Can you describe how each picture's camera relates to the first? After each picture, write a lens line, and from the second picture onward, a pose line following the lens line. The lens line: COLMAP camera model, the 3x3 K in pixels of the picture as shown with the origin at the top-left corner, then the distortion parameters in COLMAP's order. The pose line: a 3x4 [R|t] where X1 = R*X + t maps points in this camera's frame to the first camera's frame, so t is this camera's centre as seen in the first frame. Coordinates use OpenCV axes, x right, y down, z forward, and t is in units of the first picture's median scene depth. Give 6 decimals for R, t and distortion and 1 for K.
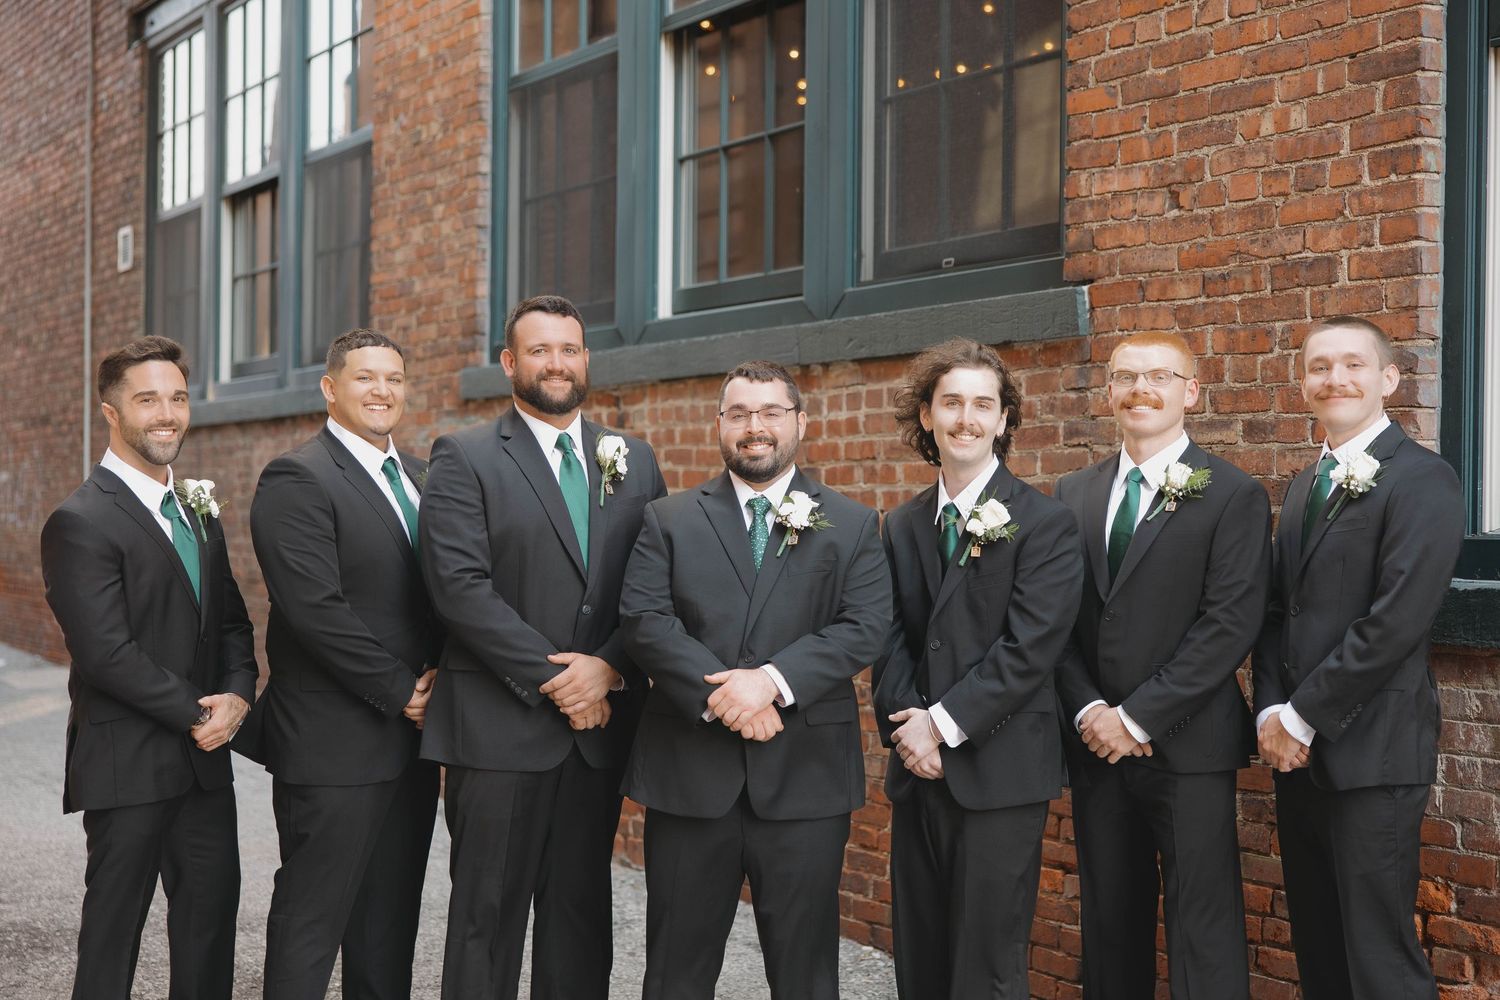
lens RADIAL K [[2266.1, 0, 749.9], [0, 2266.1, 500.8], [0, 0, 1]] dist [-0.065905, 0.000000]
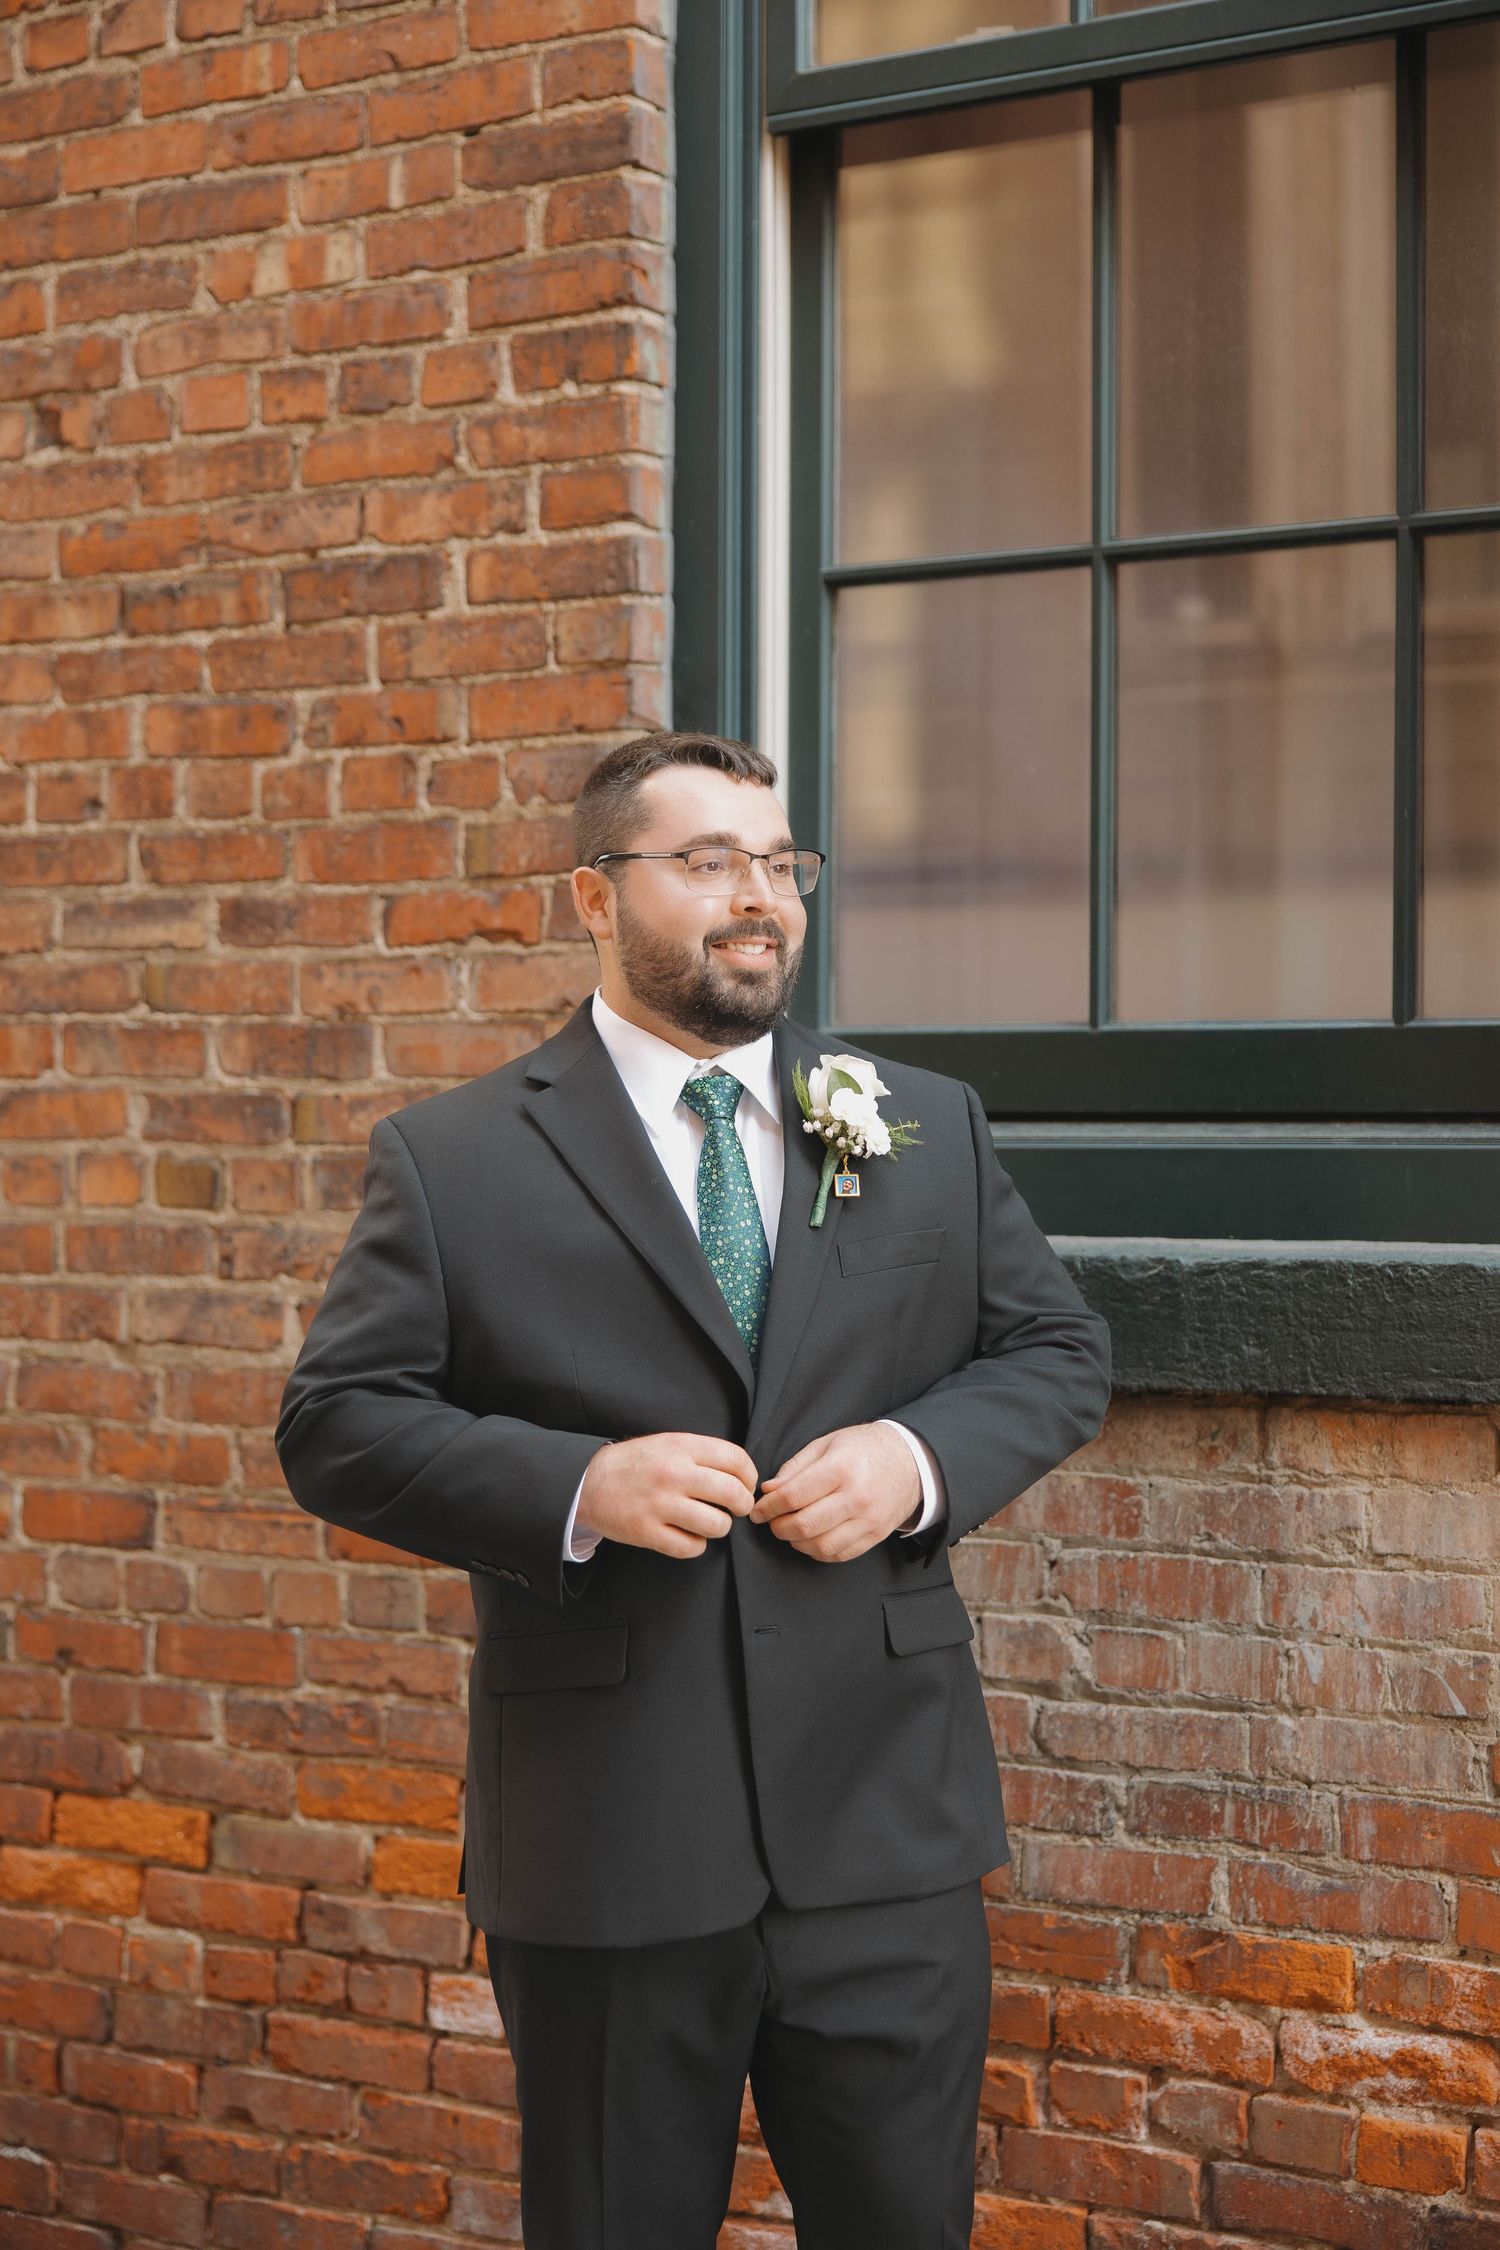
lens RADIAL K [[3185.0, 0, 751.4], [0, 3185.0, 1125.7], [0, 0, 1]] dist [-0.010808, 0.000000]
pose [[0.864361, -0.012048, 0.502728, -0.020317], [0.004492, 0.999858, 0.016237, 0.001260], [-0.502852, -0.011777, 0.864292, 0.376196]]
